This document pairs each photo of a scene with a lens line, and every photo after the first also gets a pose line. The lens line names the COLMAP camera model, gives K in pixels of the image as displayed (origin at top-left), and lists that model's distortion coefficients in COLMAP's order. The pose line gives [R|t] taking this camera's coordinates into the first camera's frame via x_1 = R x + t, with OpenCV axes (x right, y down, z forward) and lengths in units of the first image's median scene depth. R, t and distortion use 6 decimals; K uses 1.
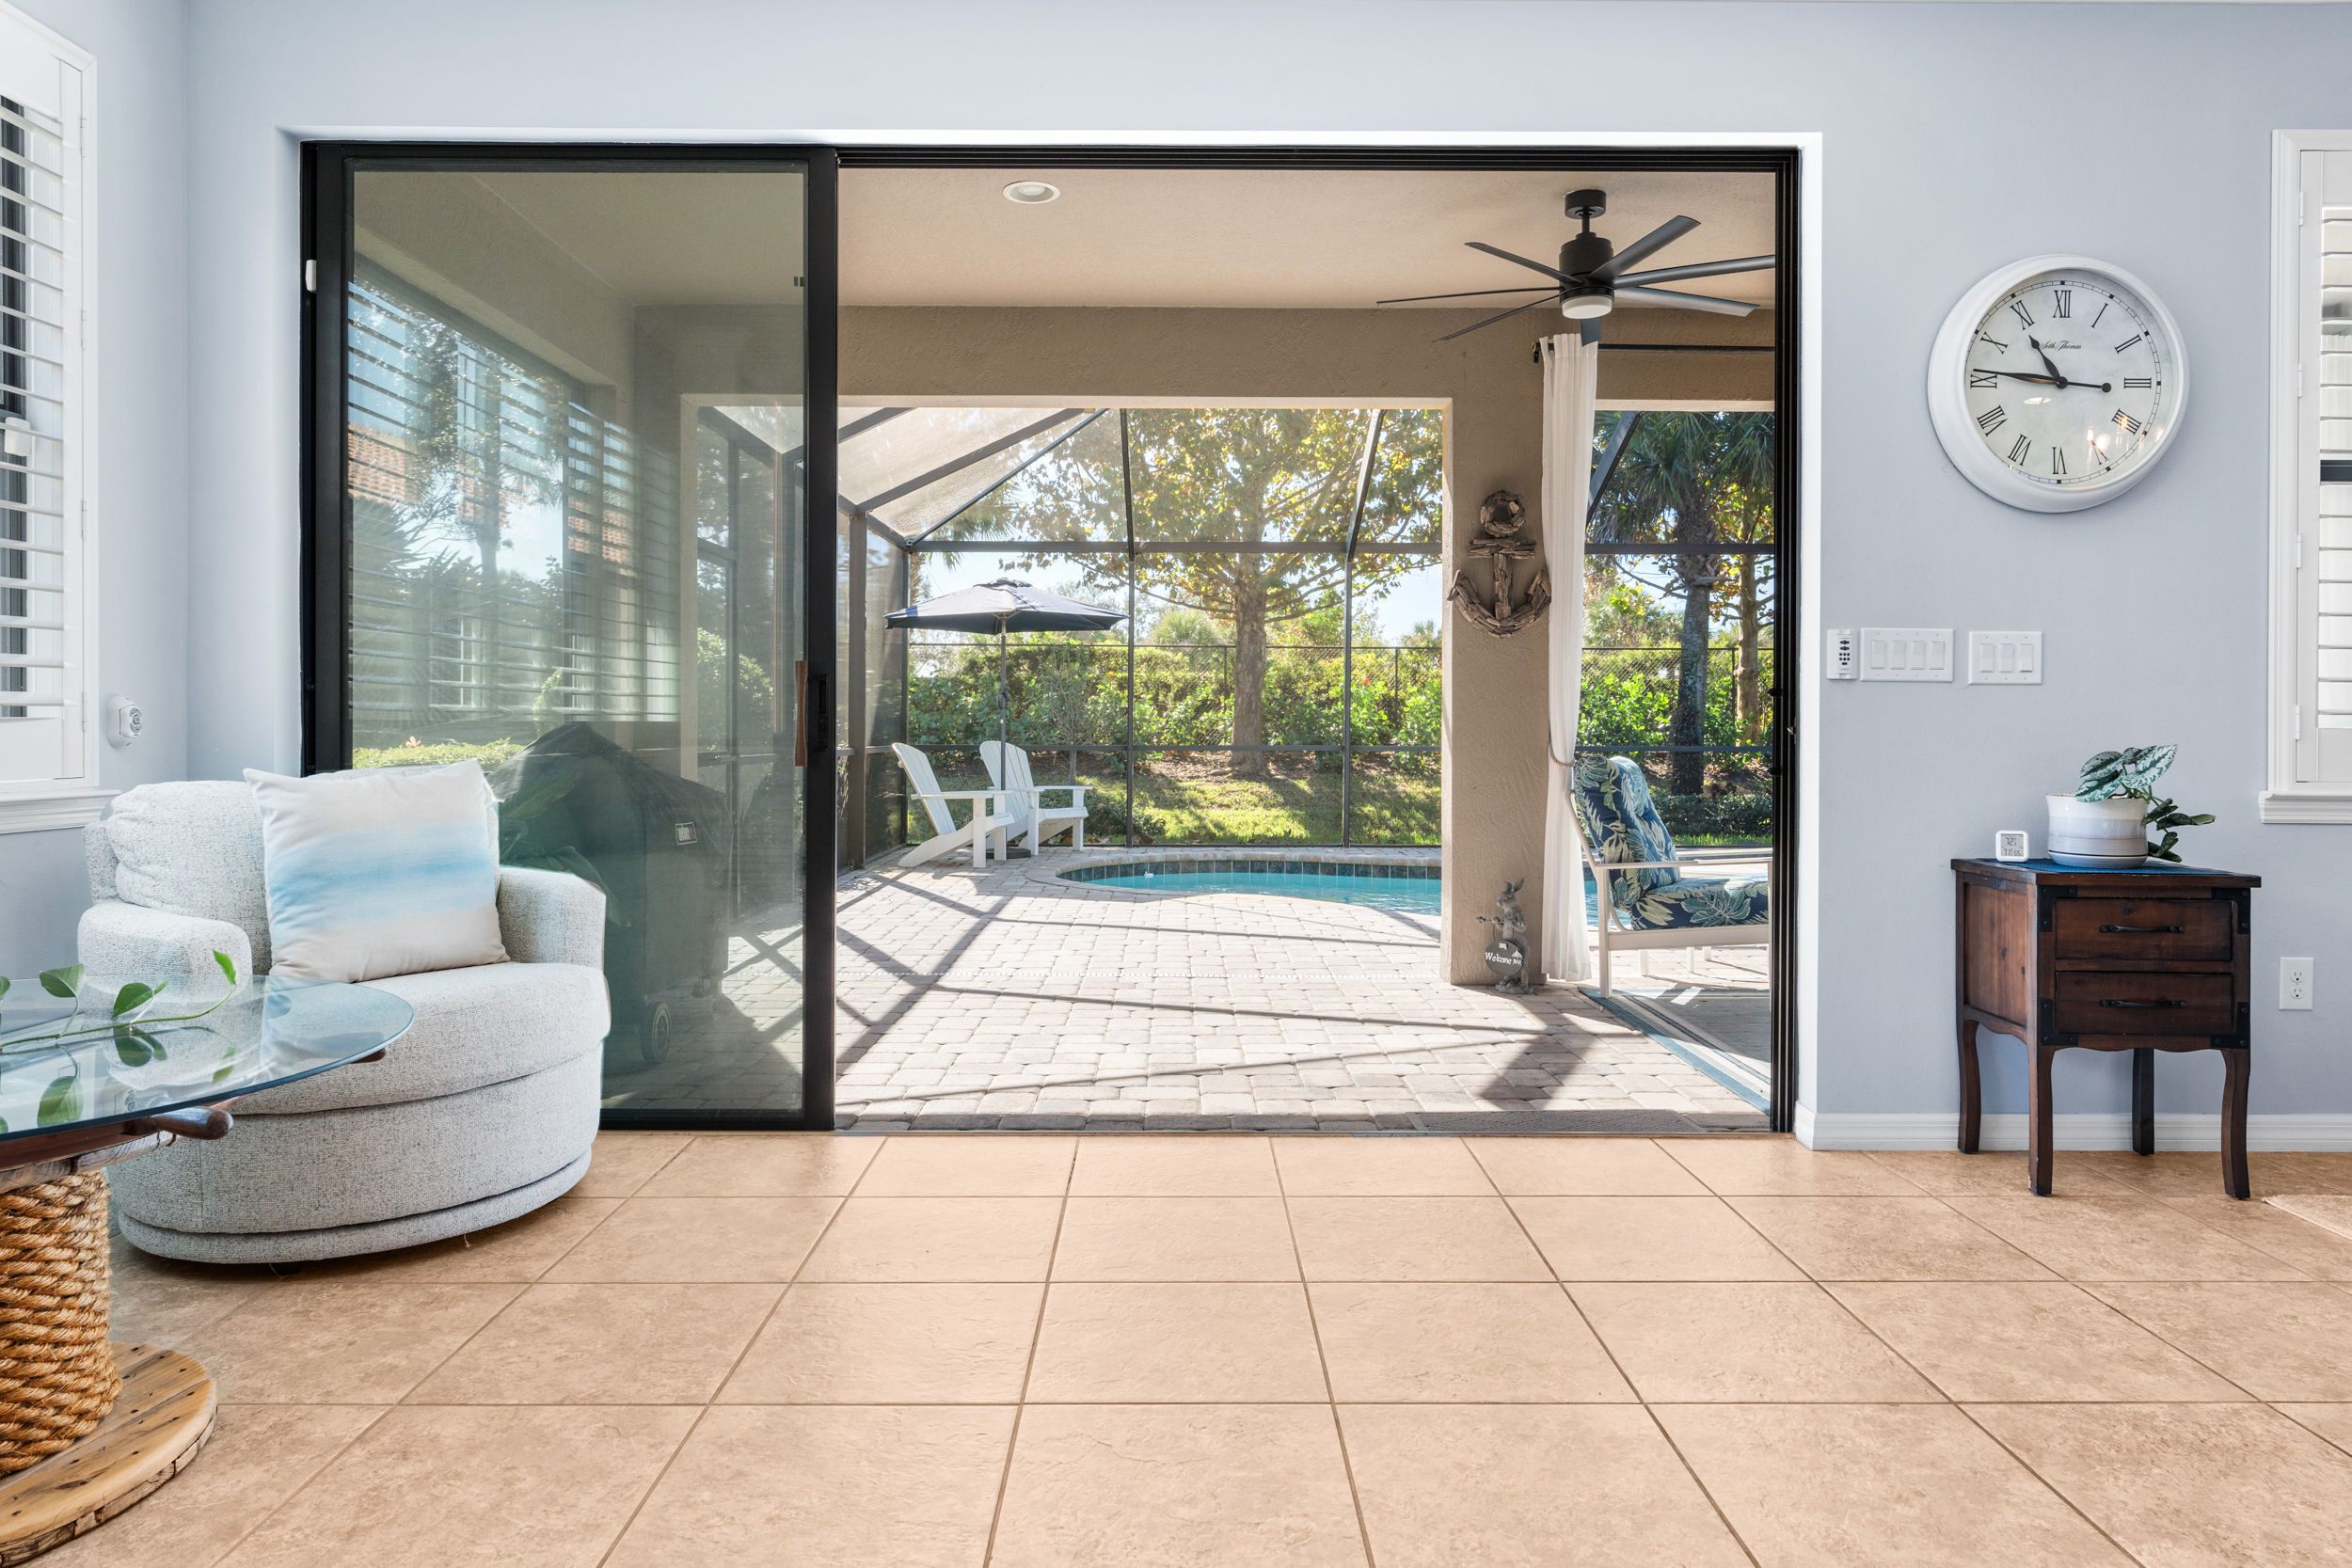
lens RADIAL K [[1473.4, 0, 1192.4], [0, 1473.4, 719.5], [0, 0, 1]] dist [0.025064, 0.000293]
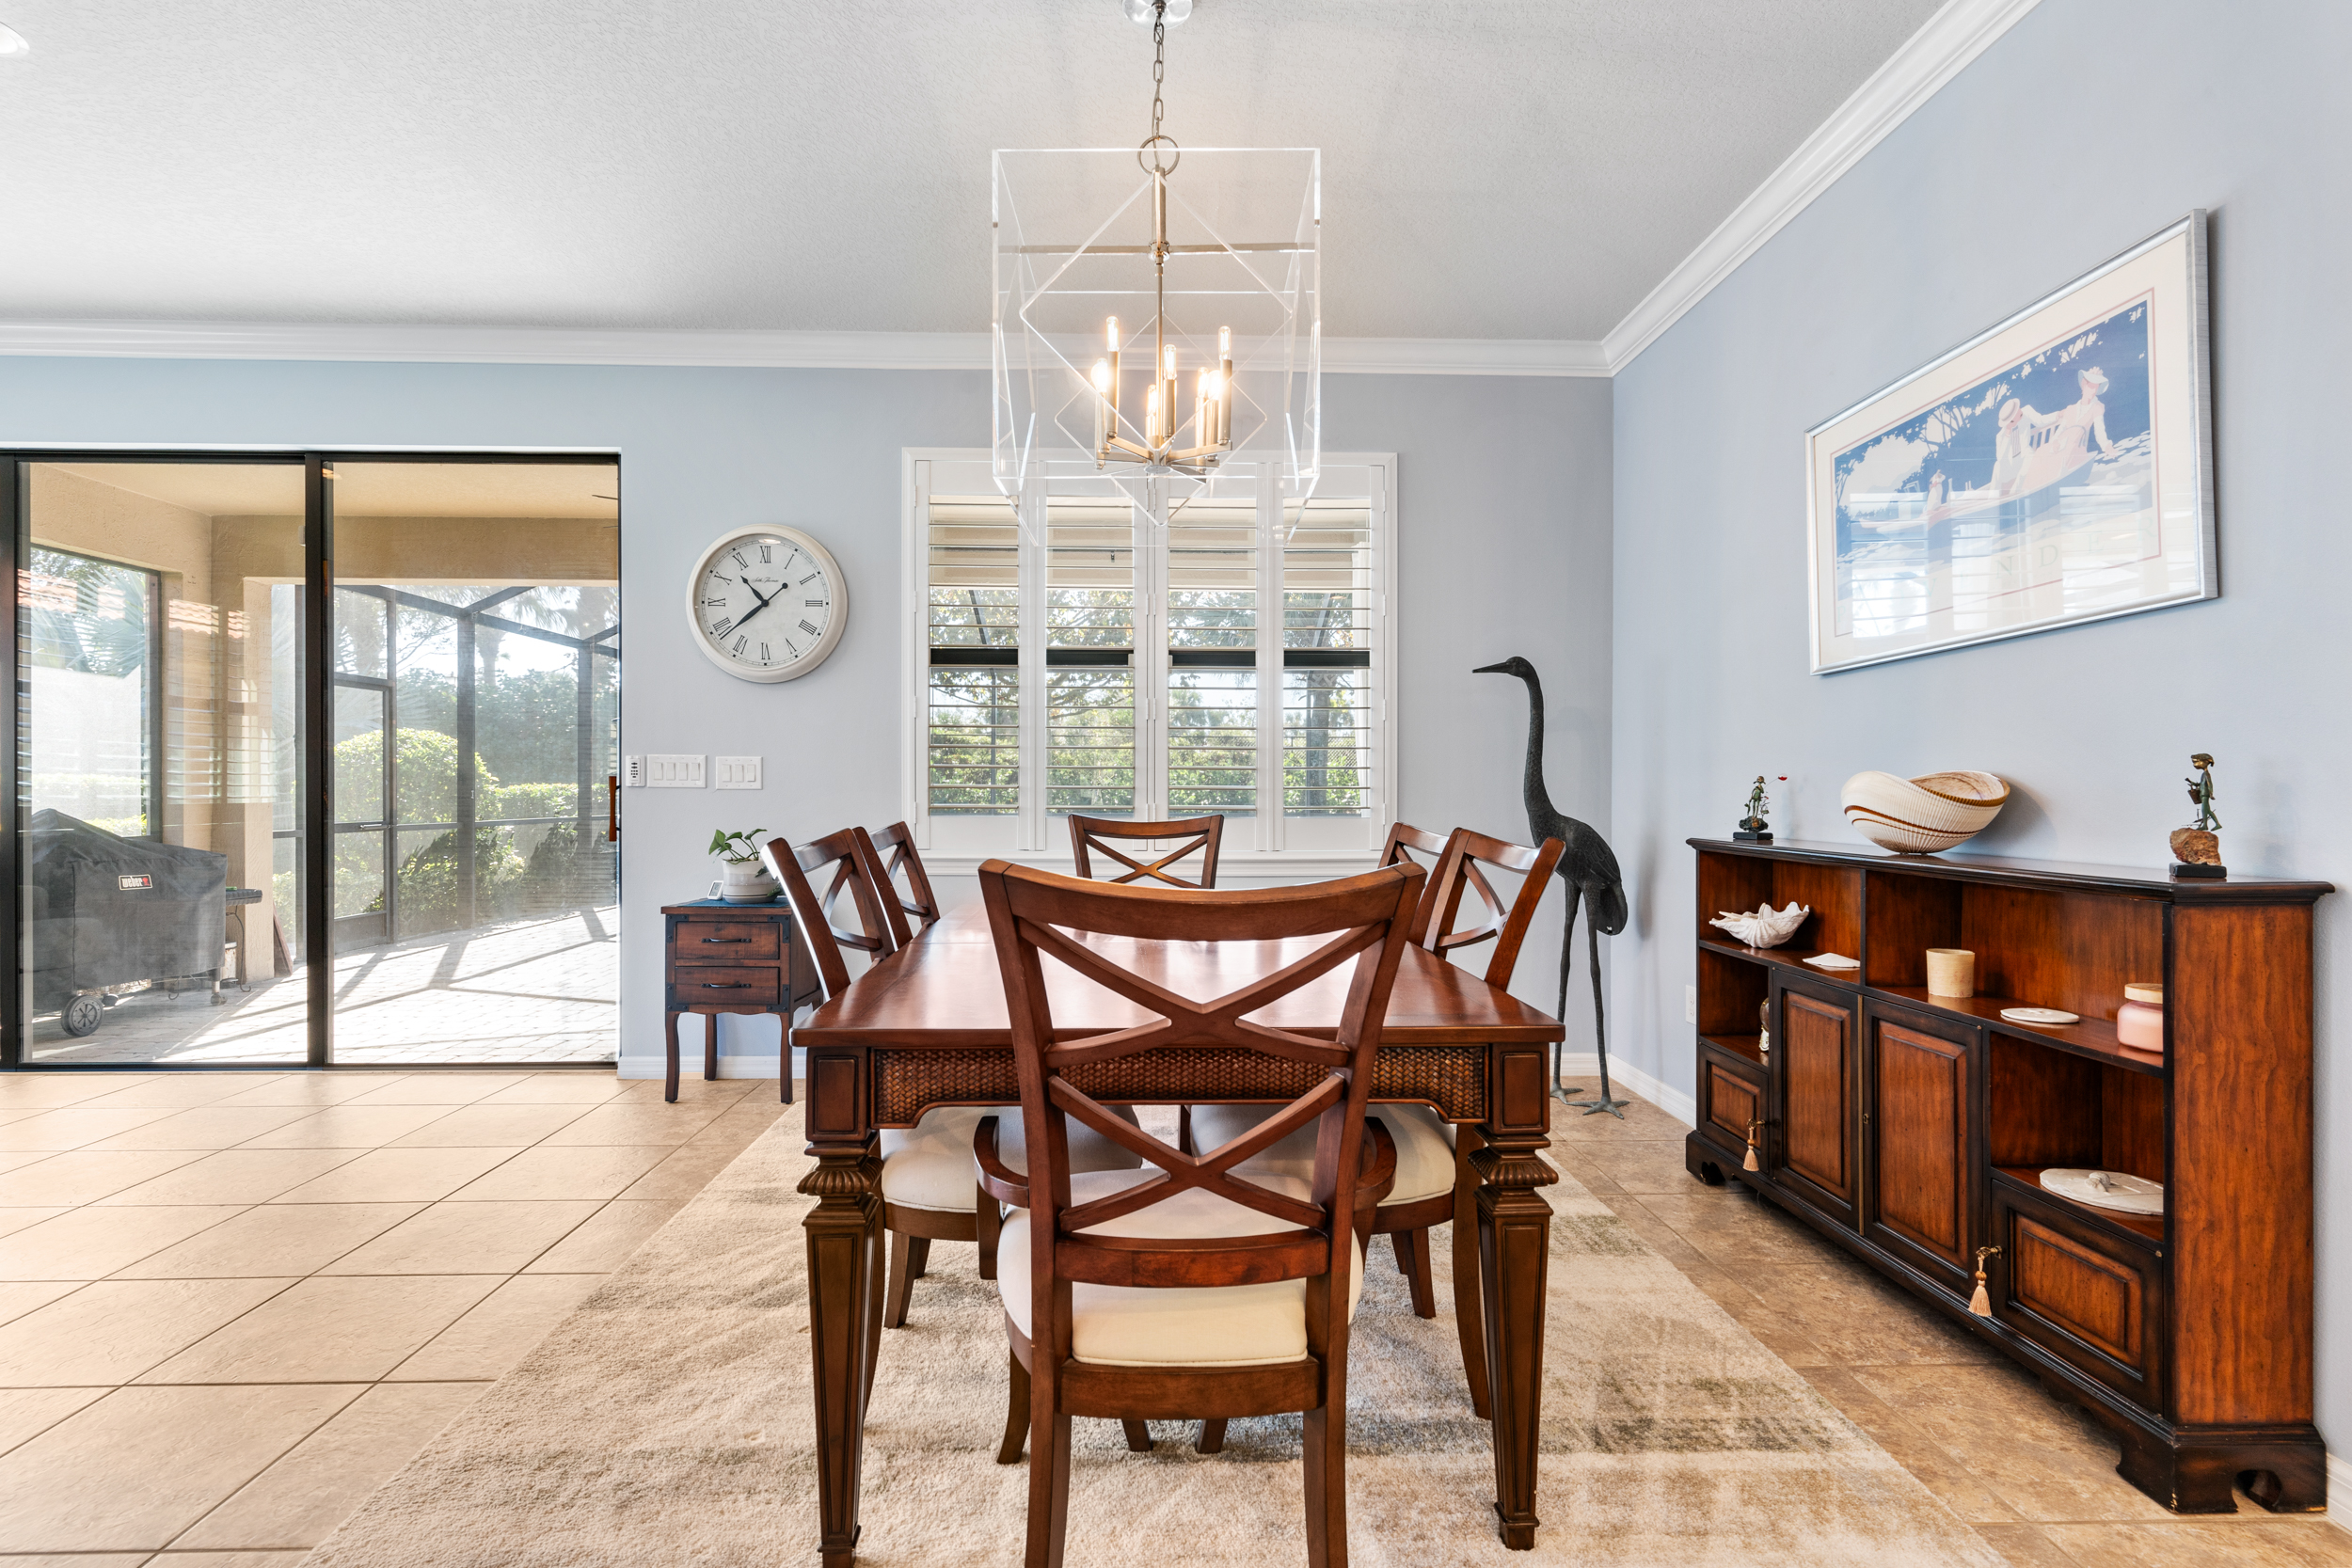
lens RADIAL K [[1138.1, 0, 1168.2], [0, 1138.1, 788.1], [0, 0, 1]] dist [0.001005, 0.000824]
pose [[0.999971, -0.001398, 0.007454, 1.008741], [0.001355, 0.999982, 0.005770, -0.031770], [-0.007461, -0.005759, 0.999956, -0.240032]]
